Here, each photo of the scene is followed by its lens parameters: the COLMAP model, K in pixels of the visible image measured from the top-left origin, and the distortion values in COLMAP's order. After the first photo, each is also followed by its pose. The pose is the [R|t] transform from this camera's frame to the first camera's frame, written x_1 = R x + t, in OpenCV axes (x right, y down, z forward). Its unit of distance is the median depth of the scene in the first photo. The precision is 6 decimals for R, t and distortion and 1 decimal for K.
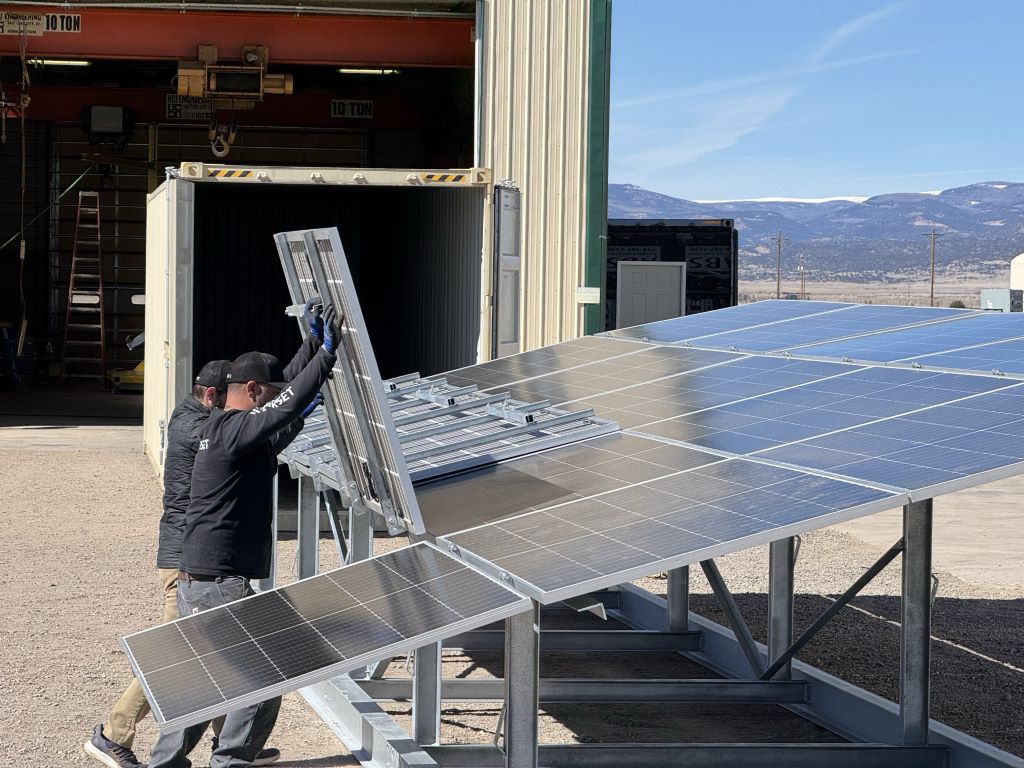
lens RADIAL K [[3624.8, 0, 511.1], [0, 3624.8, 386.7], [0, 0, 1]] dist [0.289368, 0.000000]
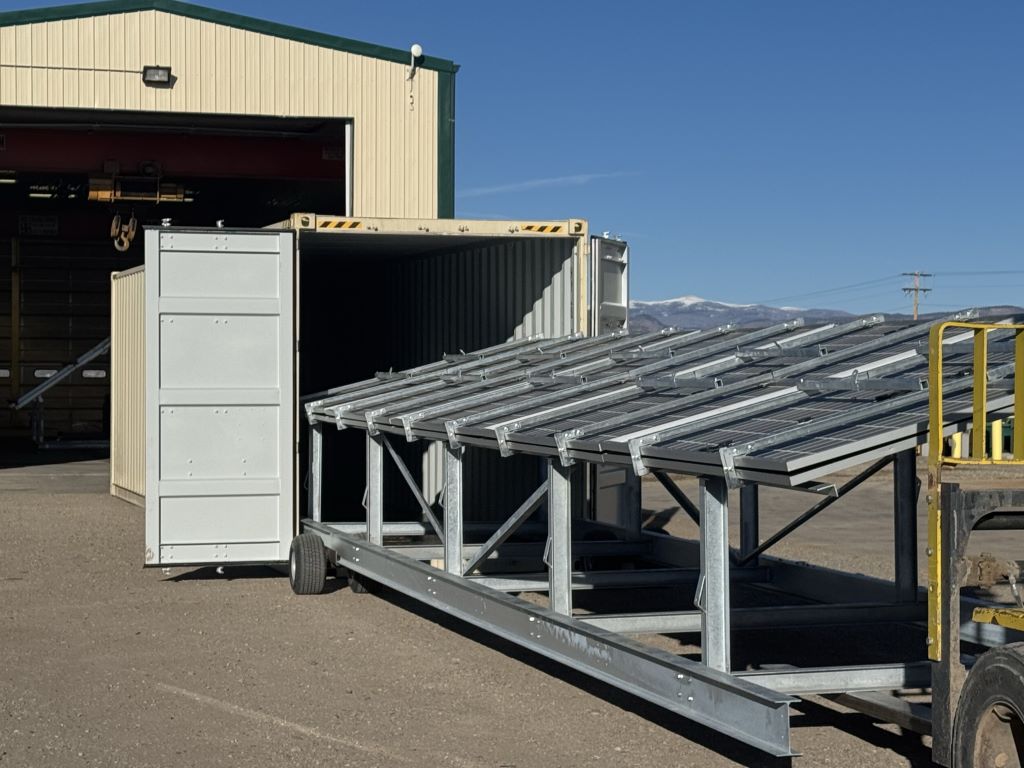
lens RADIAL K [[2294.1, 0, 515.0], [0, 2294.1, 385.6], [0, 0, 1]] dist [0.147431, 0.000000]
pose [[0.985968, -0.013873, 0.166359, -0.080018], [0.017280, 0.999669, -0.019055, -0.000271], [-0.166039, 0.021663, 0.985881, 0.210276]]
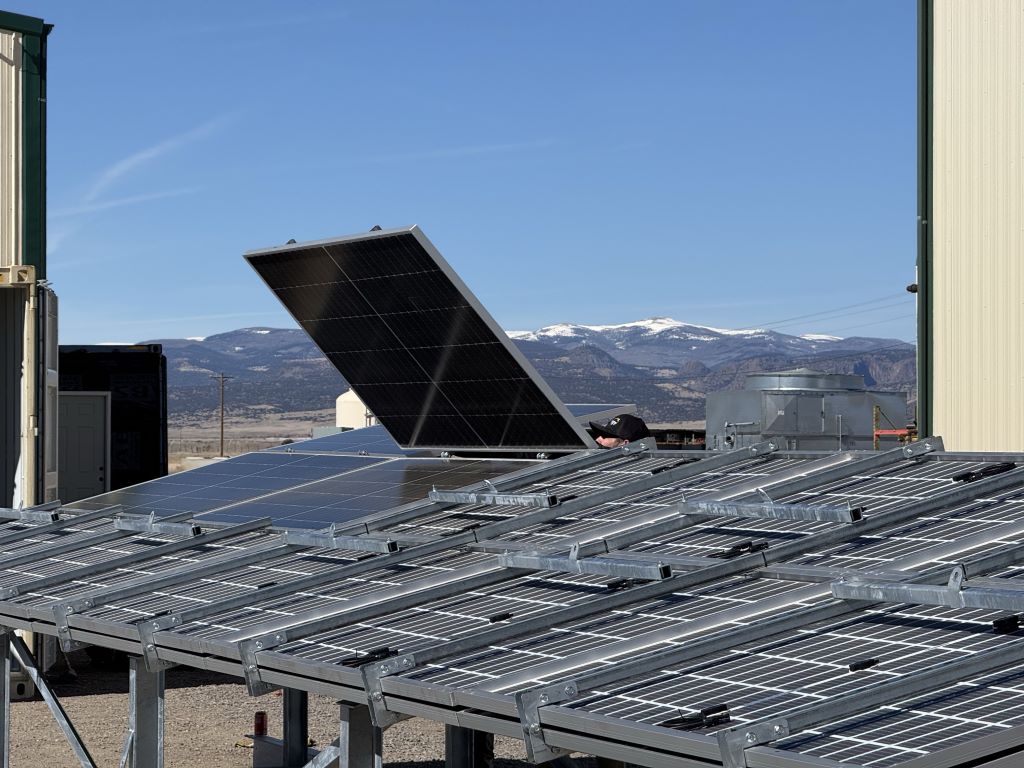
lens RADIAL K [[3624.8, 0, 510.4], [0, 3624.8, 385.9], [0, 0, 1]] dist [0.289368, 0.000000]
pose [[0.979756, -0.011216, 0.199881, -0.039498], [0.019265, 0.999078, -0.038370, 0.001601], [-0.199266, 0.041444, 0.979069, 0.084781]]
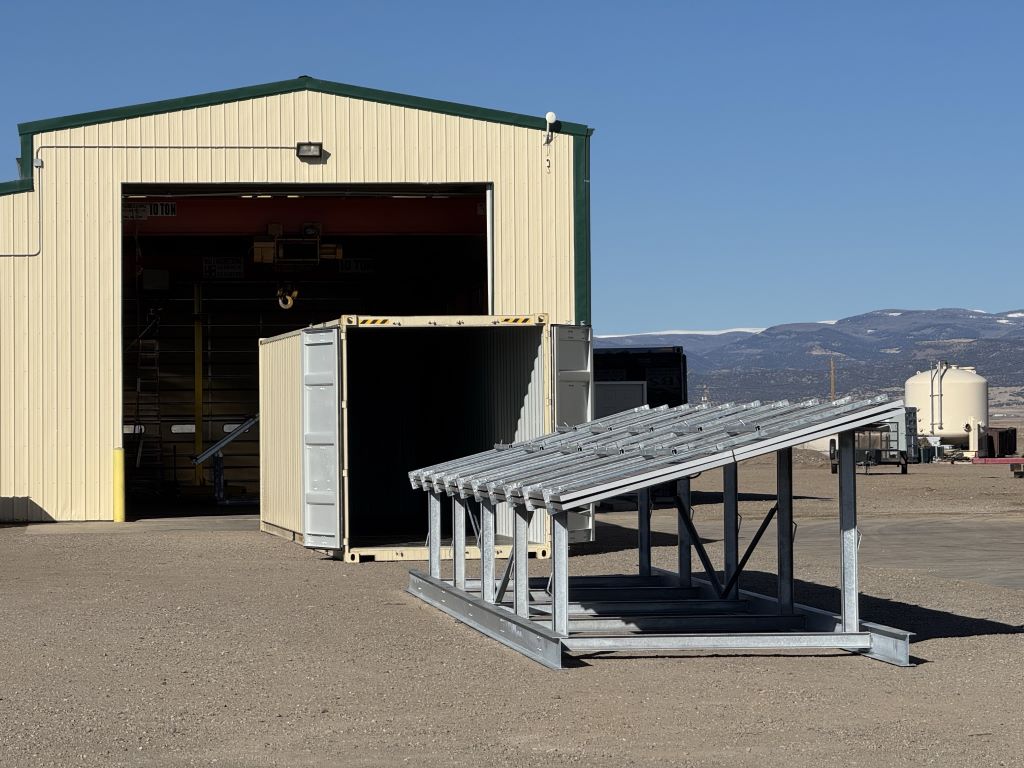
lens RADIAL K [[3624.8, 0, 511.5], [0, 3624.8, 380.9], [0, 0, 1]] dist [0.289368, 0.000000]
pose [[0.999243, -0.027414, 0.027595, -0.036778], [0.028488, 0.998820, -0.039322, 0.015395], [-0.026484, 0.040079, 0.998845, -0.289520]]
